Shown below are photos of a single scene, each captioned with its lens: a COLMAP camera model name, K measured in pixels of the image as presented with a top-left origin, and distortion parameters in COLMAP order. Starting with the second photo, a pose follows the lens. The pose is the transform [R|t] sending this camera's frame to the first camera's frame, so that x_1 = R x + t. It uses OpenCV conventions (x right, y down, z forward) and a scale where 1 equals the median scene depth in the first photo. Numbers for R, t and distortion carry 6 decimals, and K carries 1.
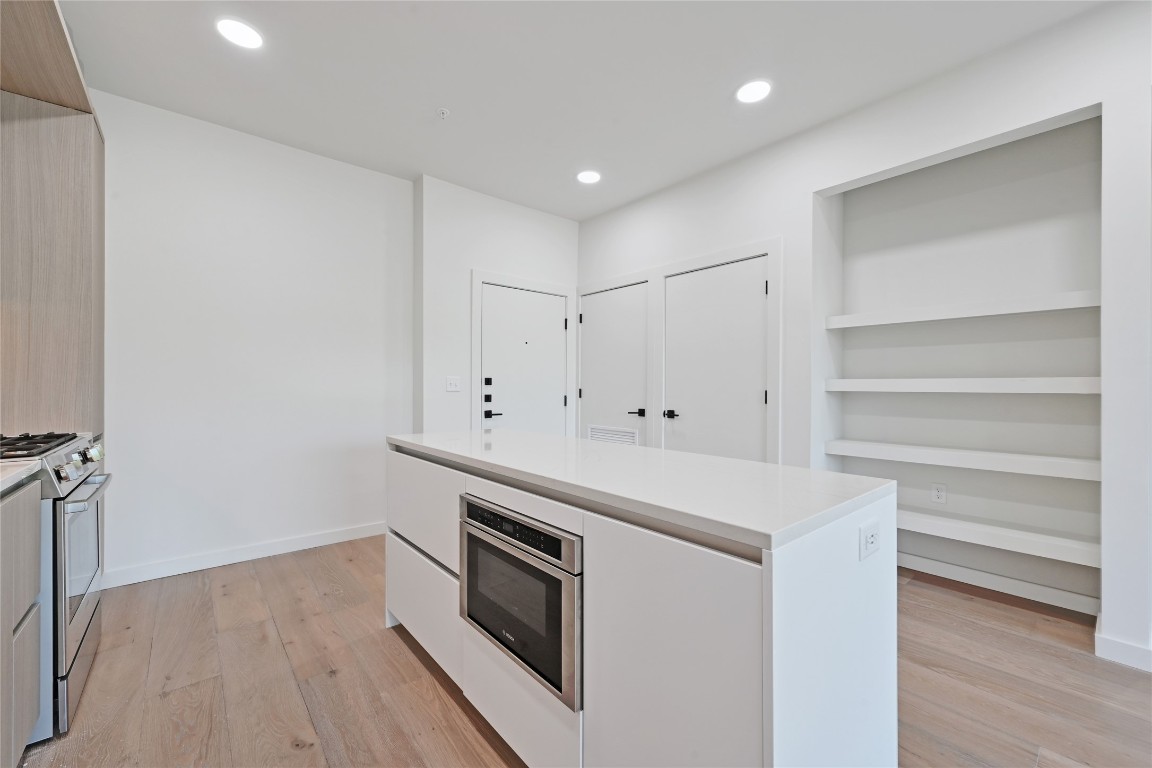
lens RADIAL K [[457.0, 0, 578.2], [0, 457.0, 385.5], [0, 0, 1]] dist [-0.000123, -0.000207]
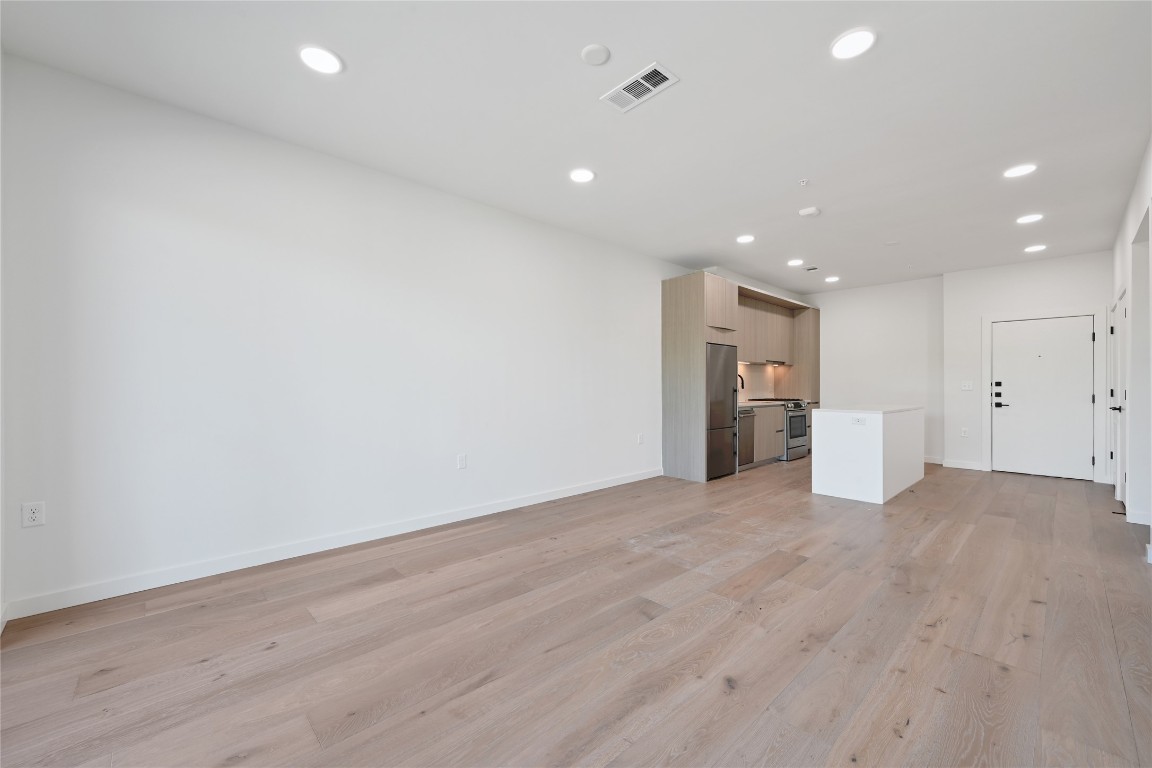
lens RADIAL K [[457.0, 0, 578.2], [0, 457.0, 385.5], [0, 0, 1]] dist [-0.000123, -0.000207]
pose [[0.040914, -0.005277, -0.999149, 1.666485], [0.001233, 0.999986, -0.005231, 0.003326], [0.999162, -0.001017, 0.040920, -0.645288]]
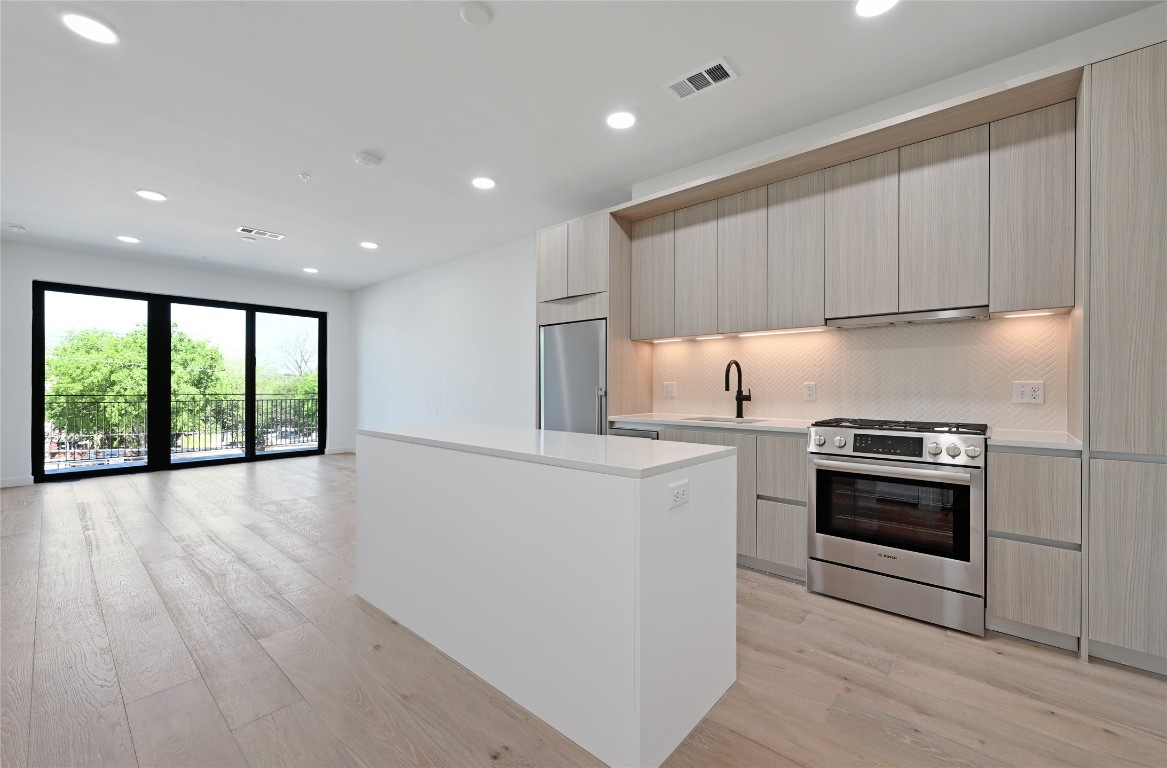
lens RADIAL K [[471.3, 0, 586.0], [0, 471.3, 387.1], [0, 0, 1]] dist [0.002320, 0.000008]
pose [[-0.989971, -0.003810, -0.141222, -0.021115], [-0.003904, 0.999992, 0.000391, 0.000292], [0.141219, 0.000939, -0.989978, 1.260257]]
